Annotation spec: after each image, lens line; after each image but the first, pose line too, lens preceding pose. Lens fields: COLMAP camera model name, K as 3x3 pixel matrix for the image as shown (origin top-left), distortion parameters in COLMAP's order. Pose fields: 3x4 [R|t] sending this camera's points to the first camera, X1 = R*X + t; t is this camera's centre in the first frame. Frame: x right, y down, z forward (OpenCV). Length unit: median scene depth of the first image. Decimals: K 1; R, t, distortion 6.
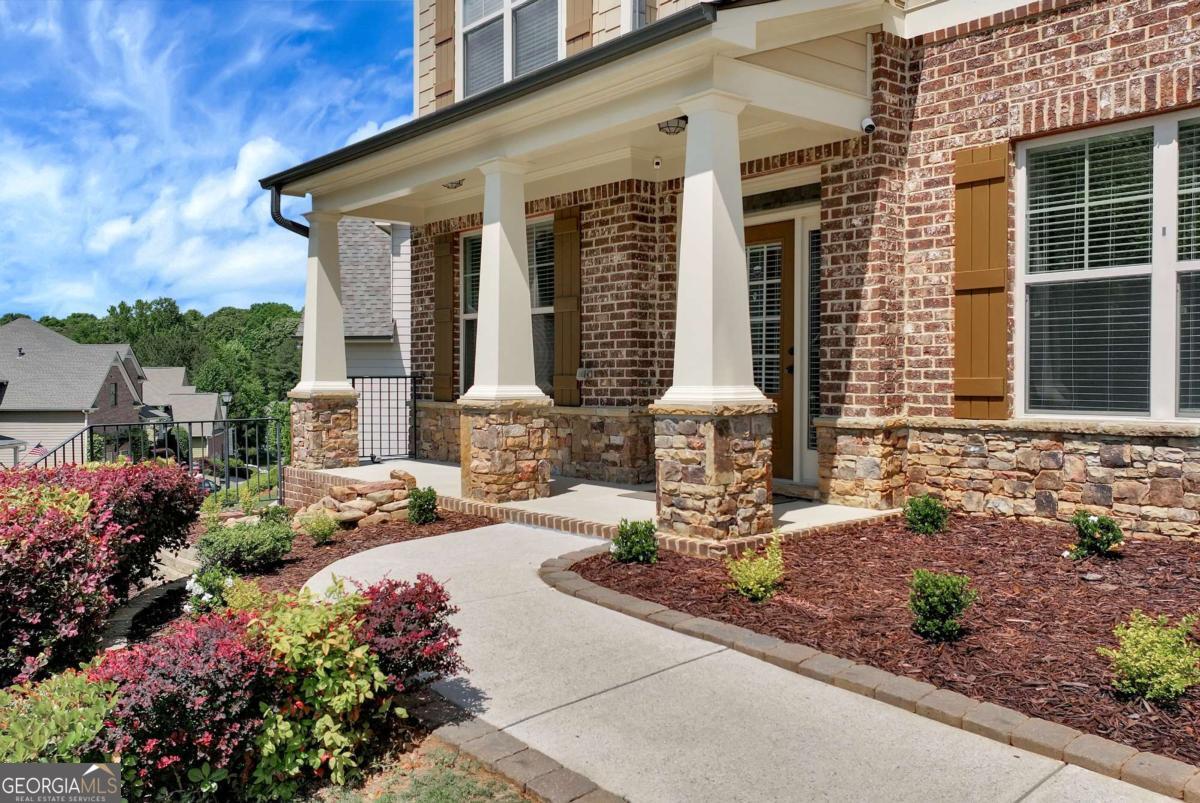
lens RADIAL K [[1005.3, 0, 600.0], [0, 1005.3, 401.5], [0, 0, 1]] dist [0.004180, -0.007899]
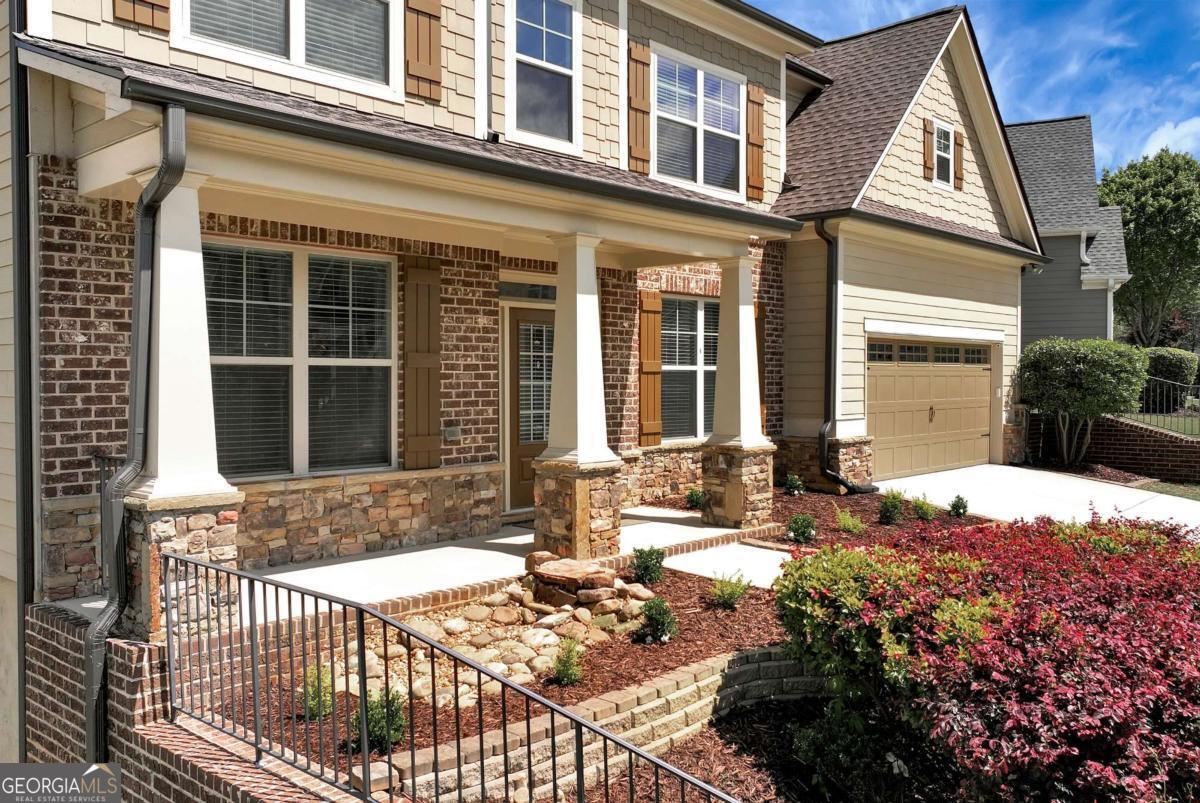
lens RADIAL K [[1005.3, 0, 600.0], [0, 1005.3, 401.5], [0, 0, 1]] dist [0.004180, -0.007899]
pose [[-0.141258, -0.020057, 0.989770, -1.263831], [0.027477, 0.999330, 0.024172, -0.098134], [-0.989591, 0.030610, -0.140612, 1.250597]]
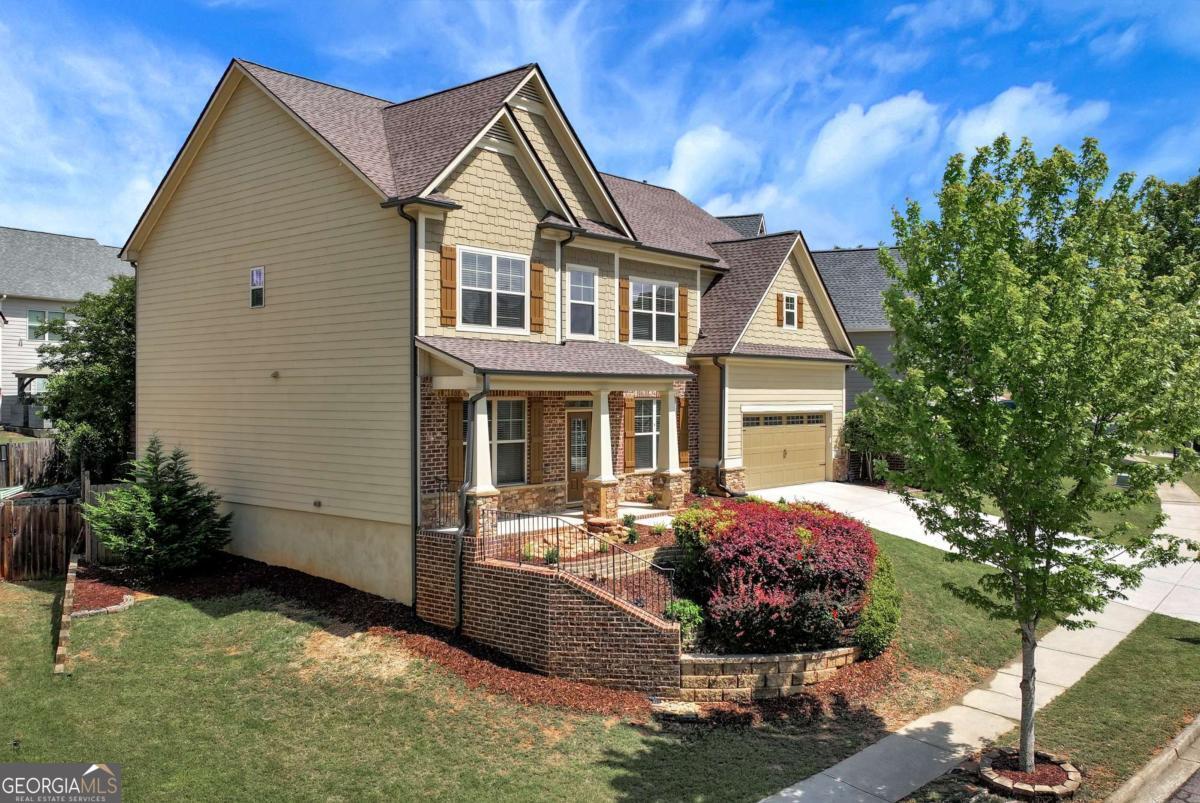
lens RADIAL K [[997.4, 0, 606.9], [0, 997.4, 404.2], [0, 0, 1]] dist [0.007382, 0.000753]
pose [[-0.171692, -0.004427, 0.985141, -2.950418], [0.027228, 0.999587, 0.009238, -0.248524], [-0.984774, 0.028409, -0.171501, 1.585603]]
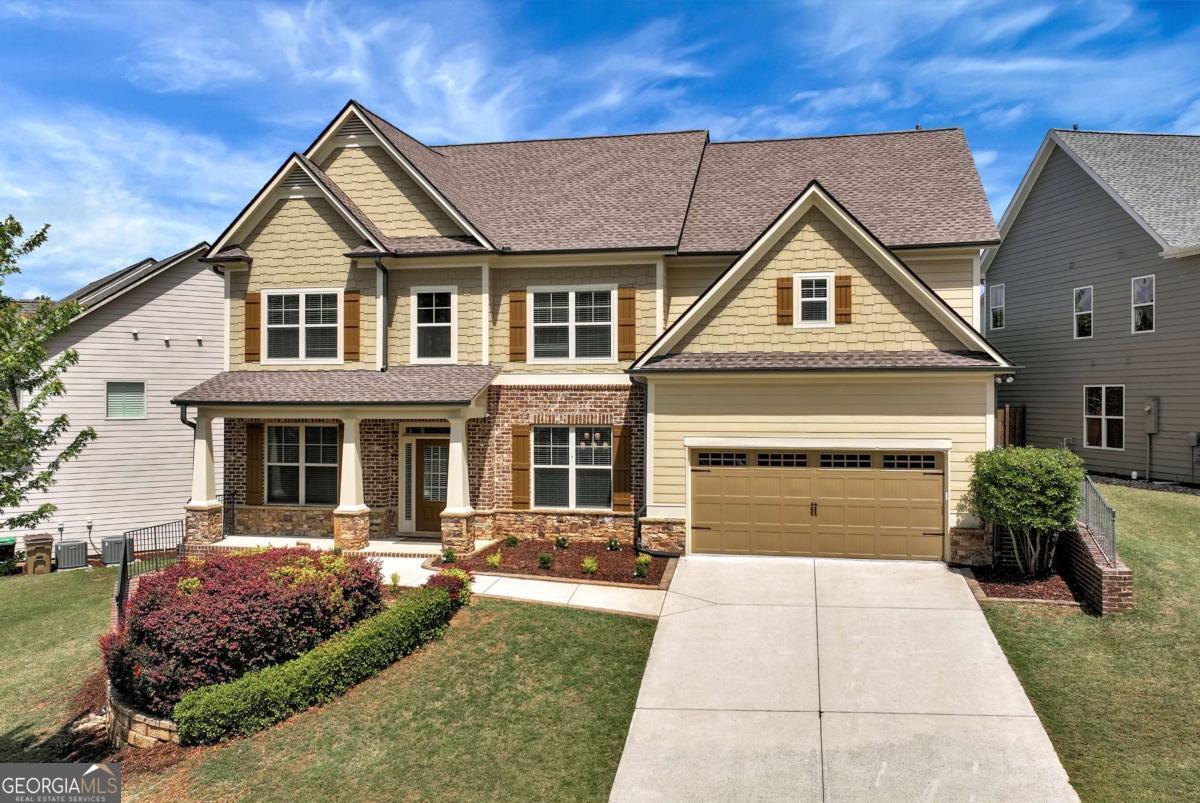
lens RADIAL K [[997.4, 0, 606.9], [0, 997.4, 404.2], [0, 0, 1]] dist [0.007382, 0.000753]
pose [[0.788584, -0.002314, 0.614922, -1.274942], [0.015157, 0.999762, -0.015676, -0.247248], [-0.614740, 0.021682, 0.788432, -1.574668]]
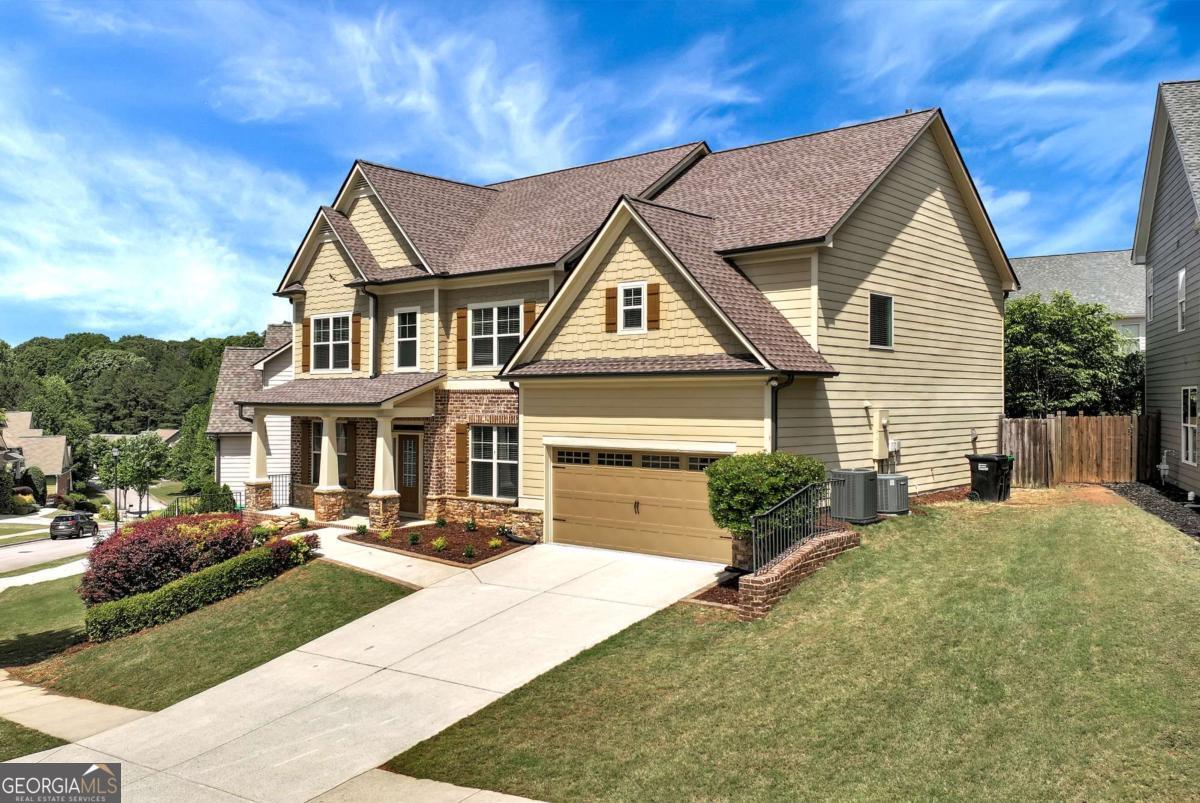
lens RADIAL K [[1005.3, 0, 600.0], [0, 1005.3, 401.5], [0, 0, 1]] dist [0.004180, -0.007899]
pose [[0.985877, 0.003814, 0.167429, 0.244749], [0.000441, 0.999678, -0.025367, -0.224533], [-0.167472, 0.025082, 0.985558, -2.583824]]
